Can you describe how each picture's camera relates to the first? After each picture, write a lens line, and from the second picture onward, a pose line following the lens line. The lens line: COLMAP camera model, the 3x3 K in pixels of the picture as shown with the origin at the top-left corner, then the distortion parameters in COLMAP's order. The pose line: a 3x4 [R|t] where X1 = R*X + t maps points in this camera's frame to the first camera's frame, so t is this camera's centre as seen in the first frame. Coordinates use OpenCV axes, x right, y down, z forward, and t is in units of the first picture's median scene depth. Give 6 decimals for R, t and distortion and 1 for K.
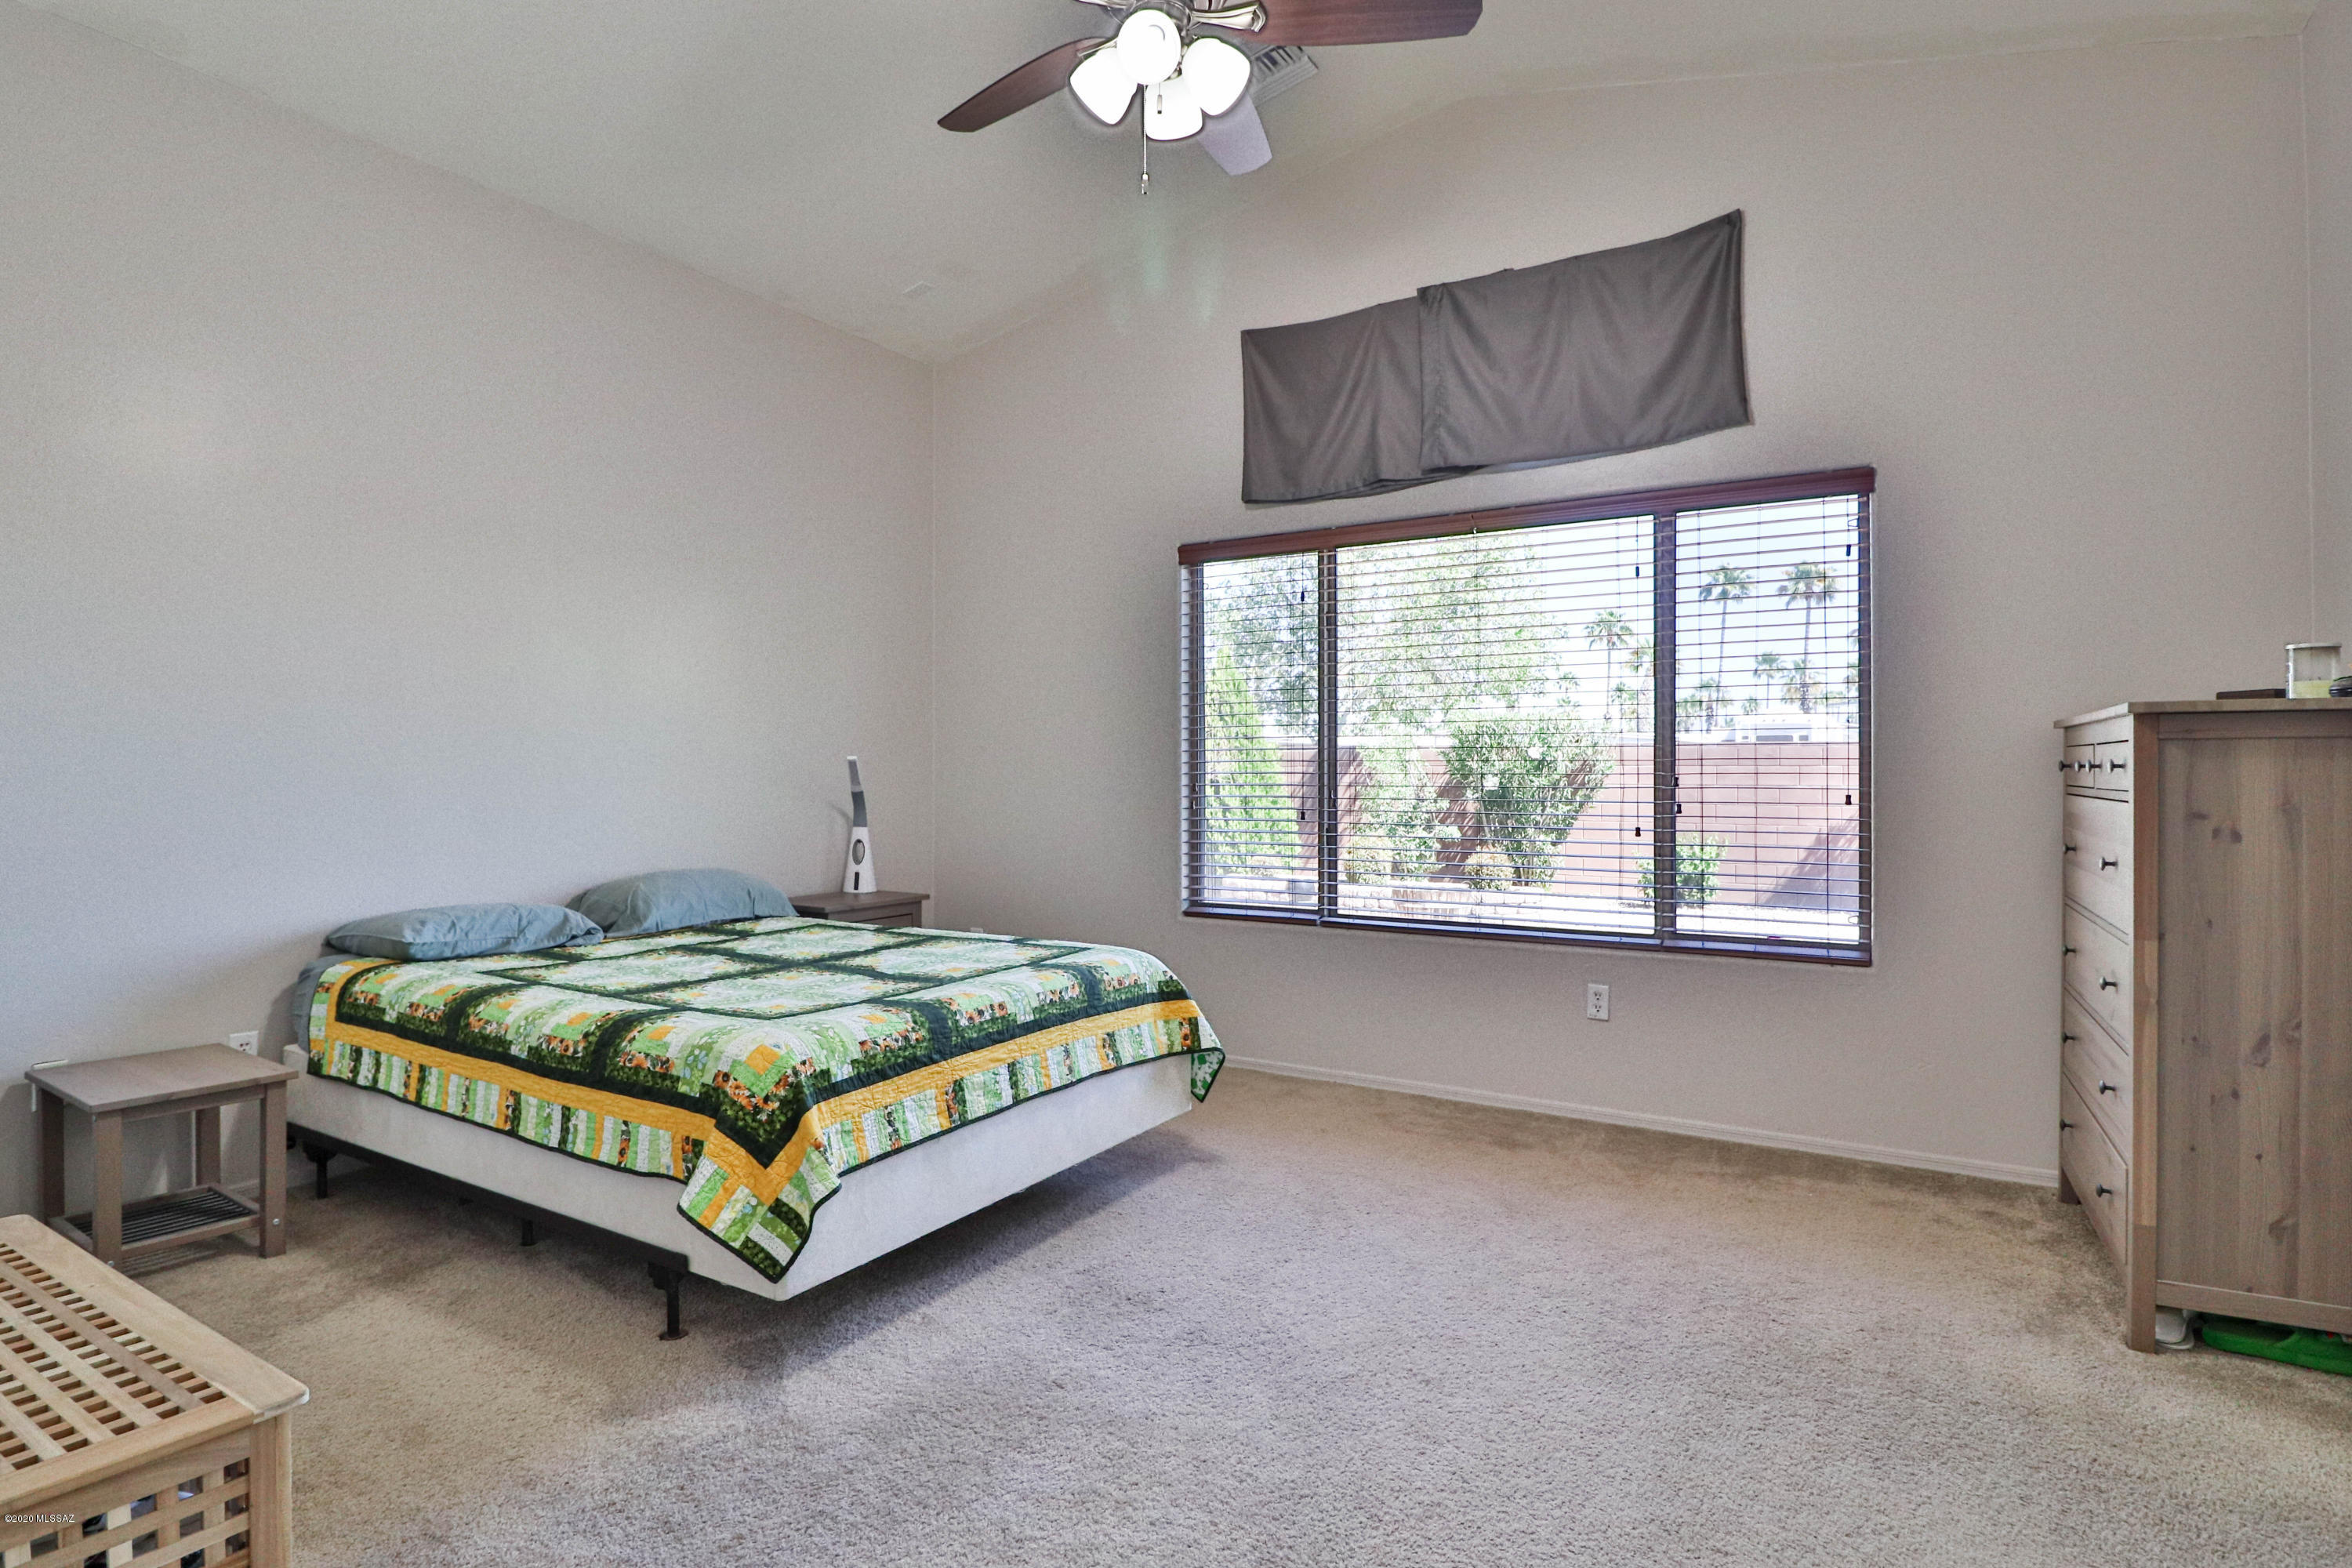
lens RADIAL K [[1234.9, 0, 1163.4], [0, 1234.9, 782.4], [0, 0, 1]] dist [-0.004491, -0.004091]
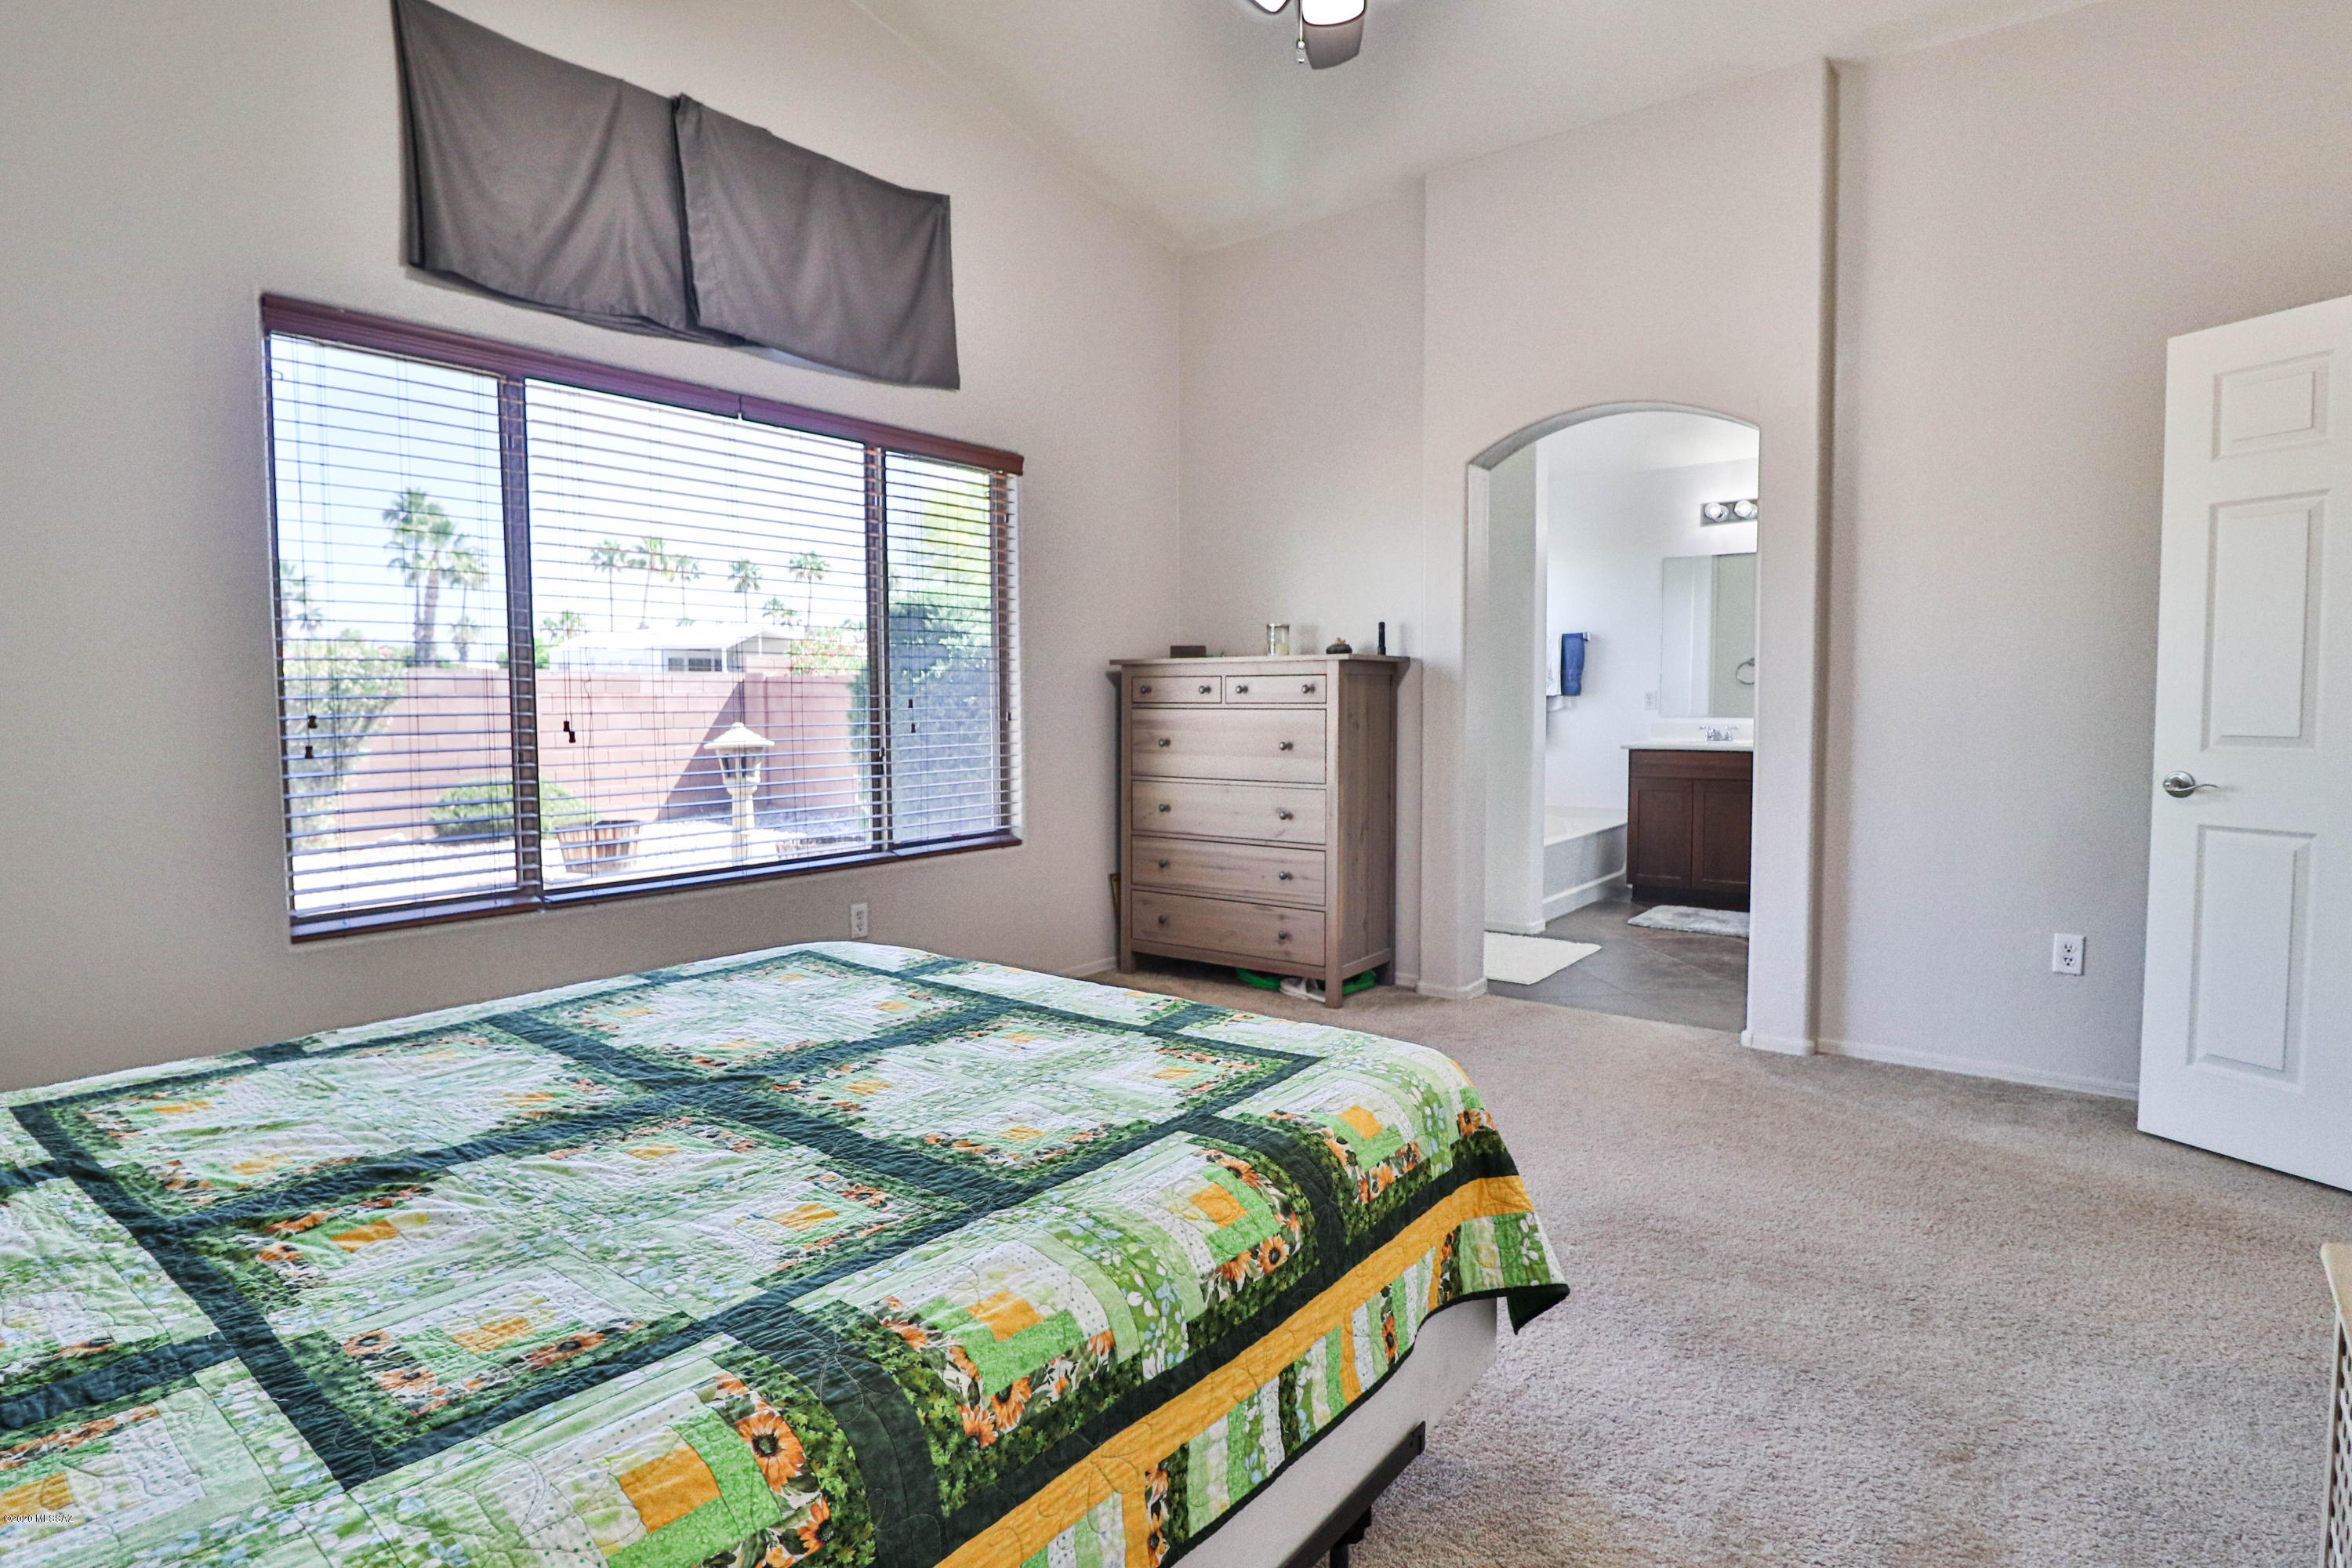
lens RADIAL K [[1234.9, 0, 1187.2], [0, 1234.9, 760.3], [0, 0, 1]] dist [-0.004491, -0.004091]
pose [[0.081168, -0.052892, 0.995296, -0.625581], [0.012966, 0.998562, 0.052009, -0.003221], [-0.996616, 0.008683, 0.081737, 0.646738]]
